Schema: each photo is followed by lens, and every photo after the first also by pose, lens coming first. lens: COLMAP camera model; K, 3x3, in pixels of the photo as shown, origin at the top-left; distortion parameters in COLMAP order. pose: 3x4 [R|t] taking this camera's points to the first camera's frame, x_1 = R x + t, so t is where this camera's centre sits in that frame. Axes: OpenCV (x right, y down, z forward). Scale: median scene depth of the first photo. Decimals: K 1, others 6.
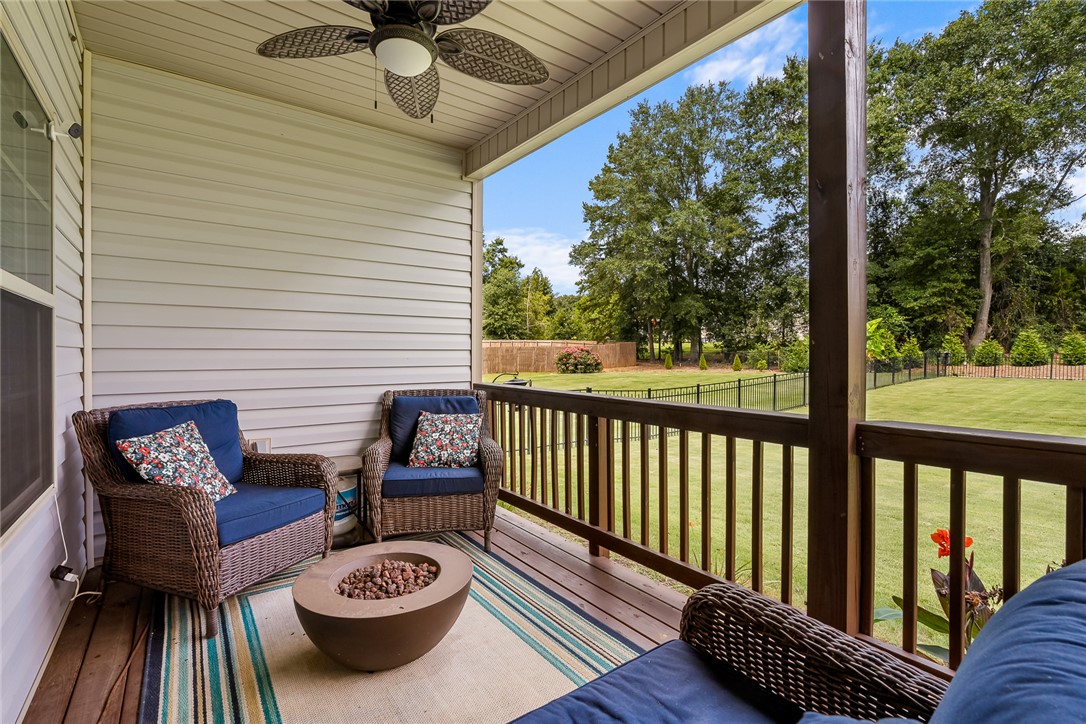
lens RADIAL K [[497.4, 0, 547.3], [0, 497.4, 363.2], [0, 0, 1]] dist [0.000248, 0.000433]
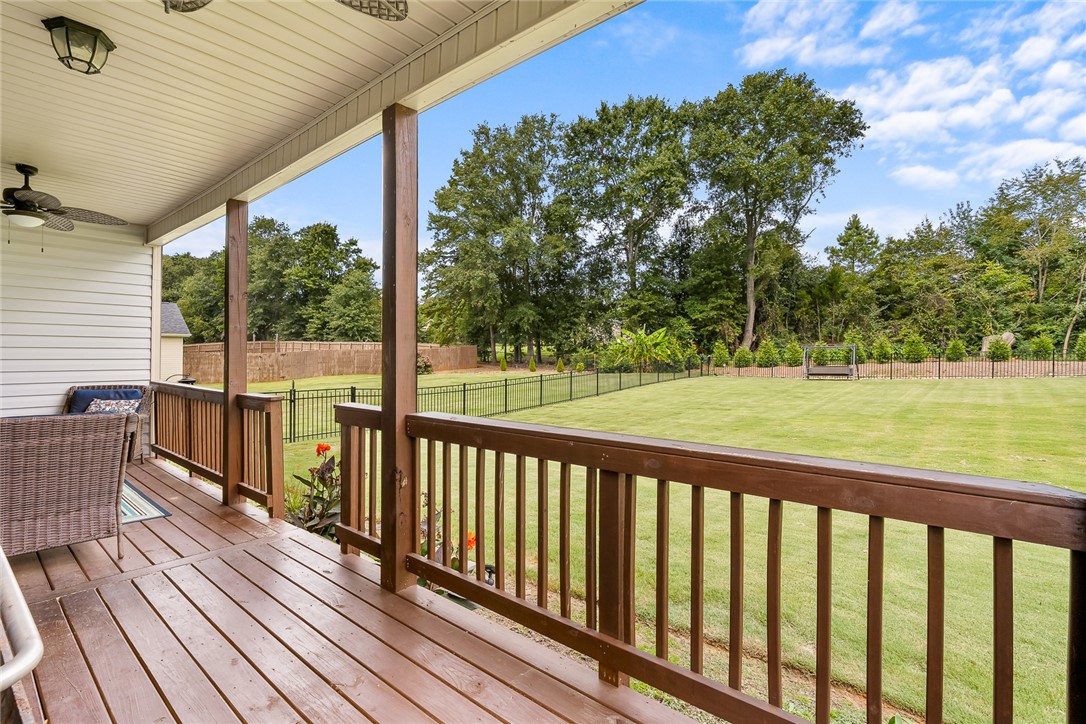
lens RADIAL K [[497.4, 0, 539.6], [0, 497.4, 356.4], [0, 0, 1]] dist [0.000248, 0.000433]
pose [[0.972838, 0.002313, 0.231477, 0.071152], [0.001630, 0.999857, -0.016841, -0.000829], [-0.231483, 0.016761, 0.972695, -0.081355]]
